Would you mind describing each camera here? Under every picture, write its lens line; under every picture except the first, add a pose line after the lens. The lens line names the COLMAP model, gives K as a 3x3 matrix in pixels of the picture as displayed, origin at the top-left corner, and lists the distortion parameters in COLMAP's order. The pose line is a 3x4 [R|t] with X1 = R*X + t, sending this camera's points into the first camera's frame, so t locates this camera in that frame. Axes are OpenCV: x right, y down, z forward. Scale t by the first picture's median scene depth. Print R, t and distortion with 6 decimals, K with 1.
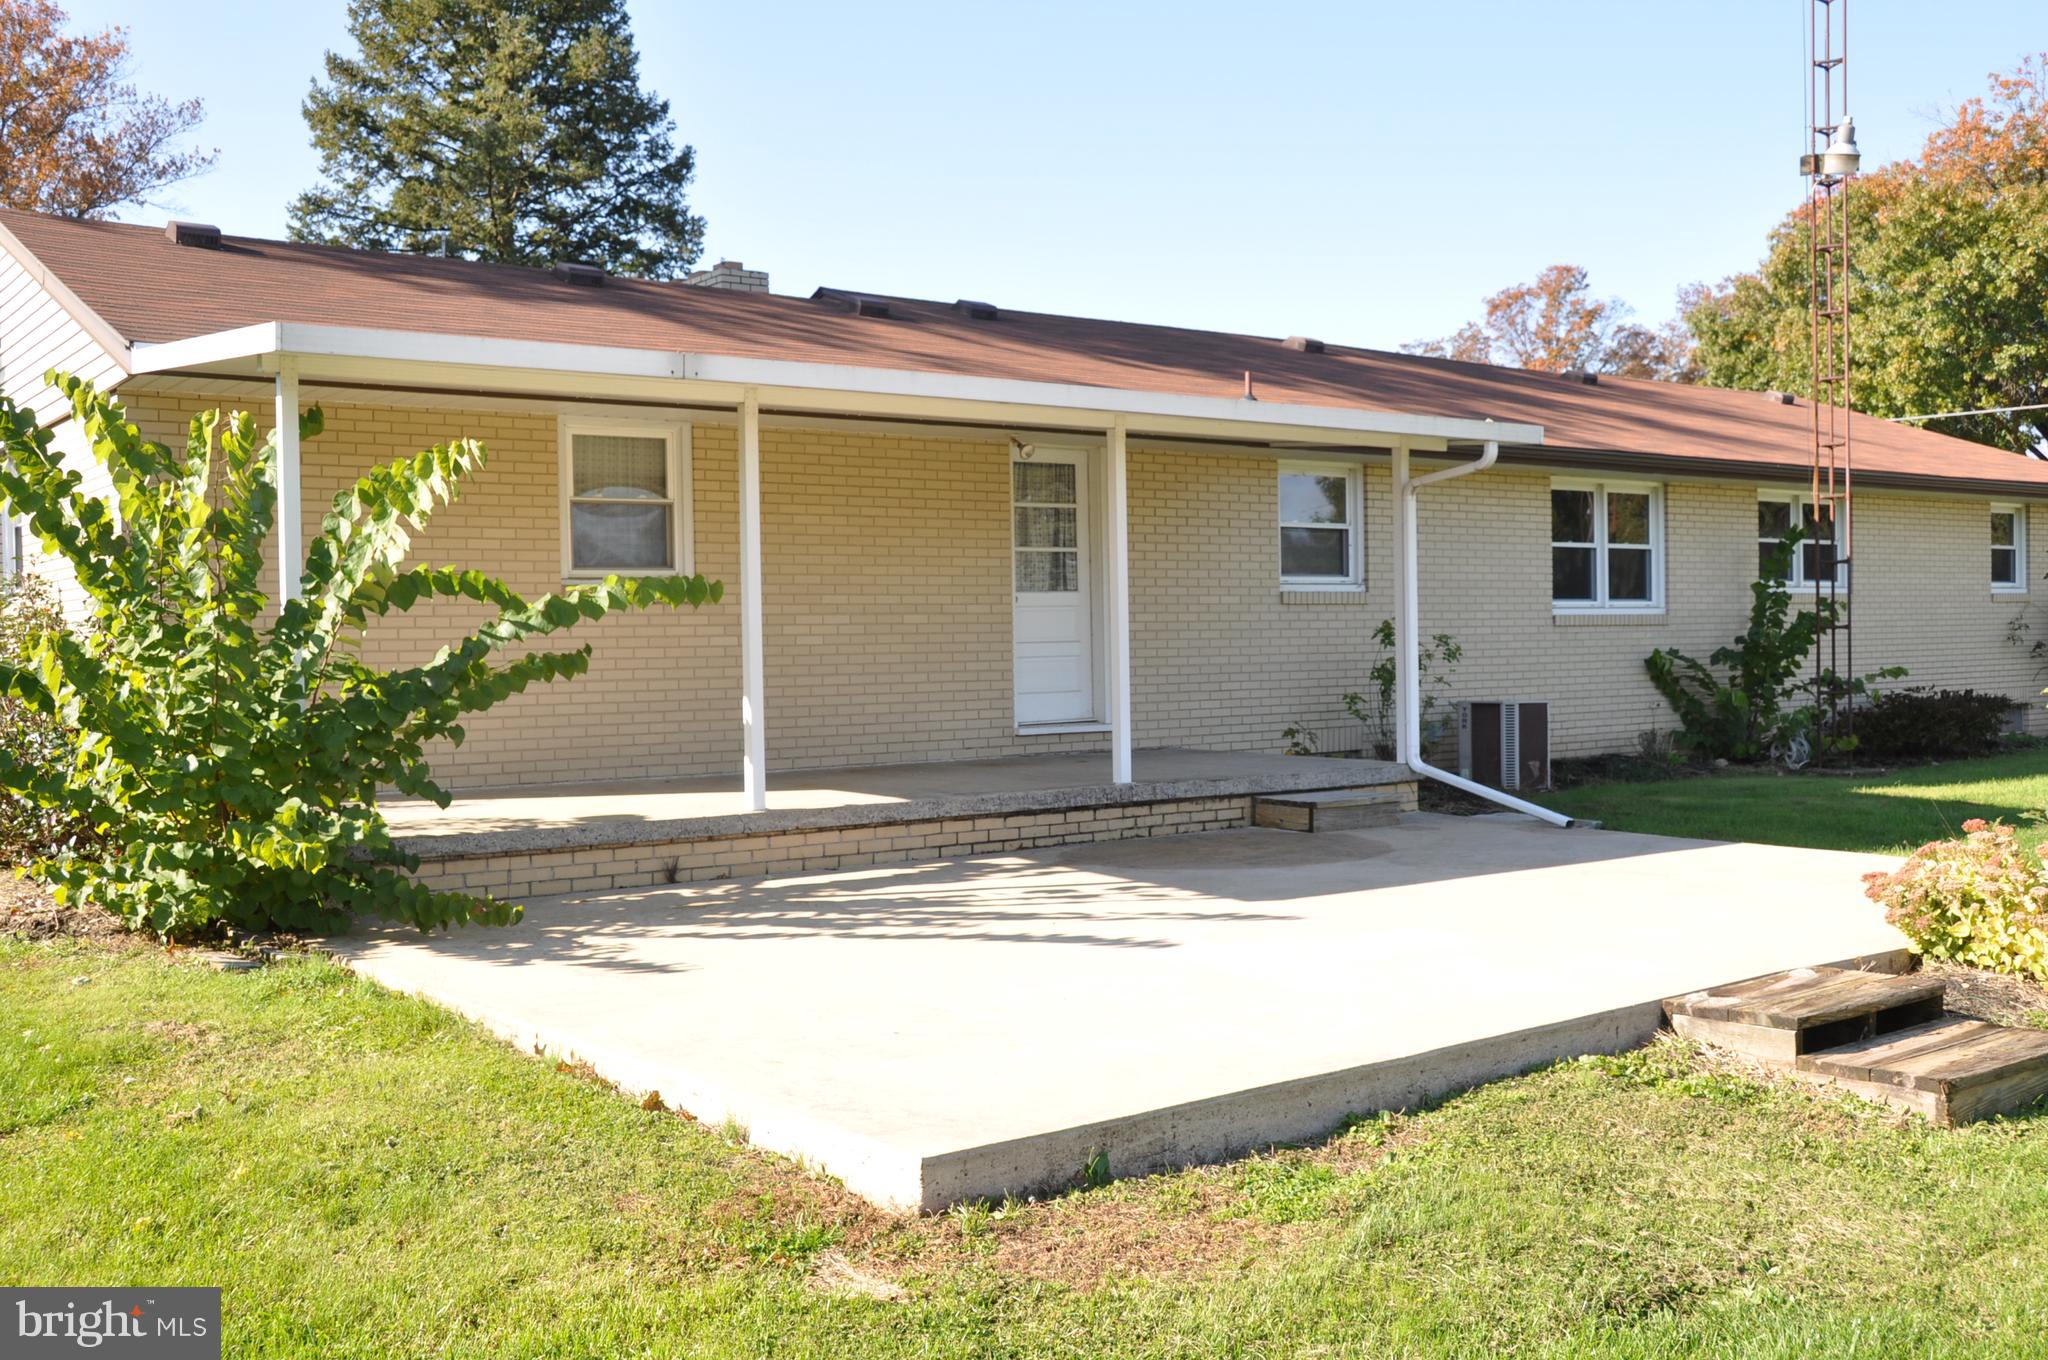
lens RADIAL K [[1933.0, 0, 1024.0], [0, 1933.0, 680.0], [0, 0, 1]] dist [-0.013252, -0.003192]
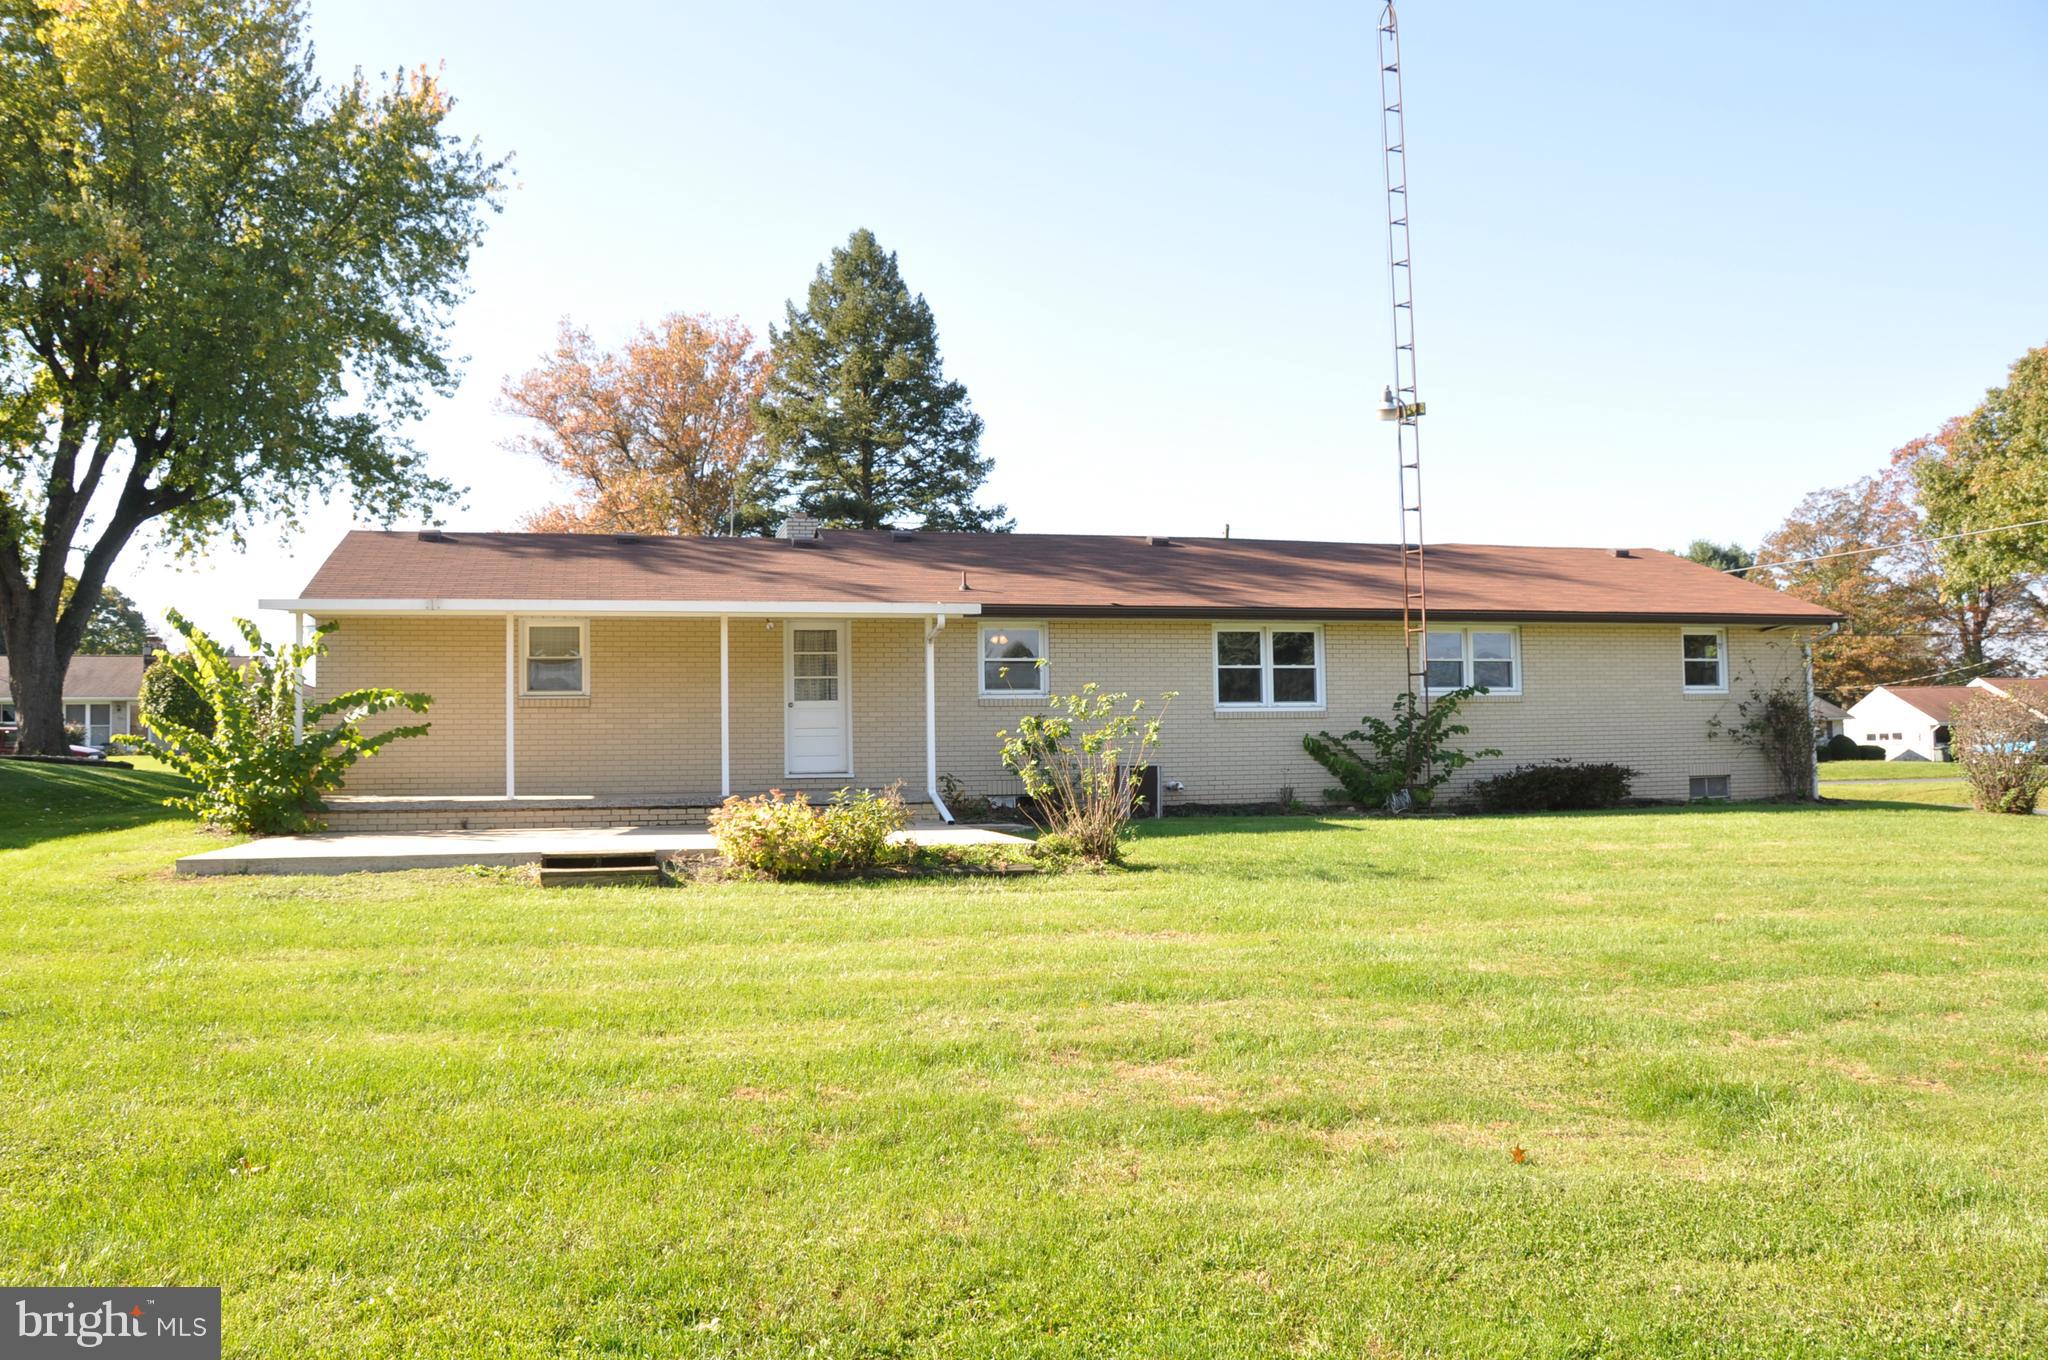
lens RADIAL K [[1625.8, 0, 1024.0], [0, 1625.8, 680.0], [0, 0, 1]] dist [-0.118697, 0.000149]
pose [[0.926752, -0.019765, -0.375154, 0.600587], [-0.005854, 0.997734, -0.067027, 0.028385], [0.375628, 0.064314, 0.924536, -0.260267]]
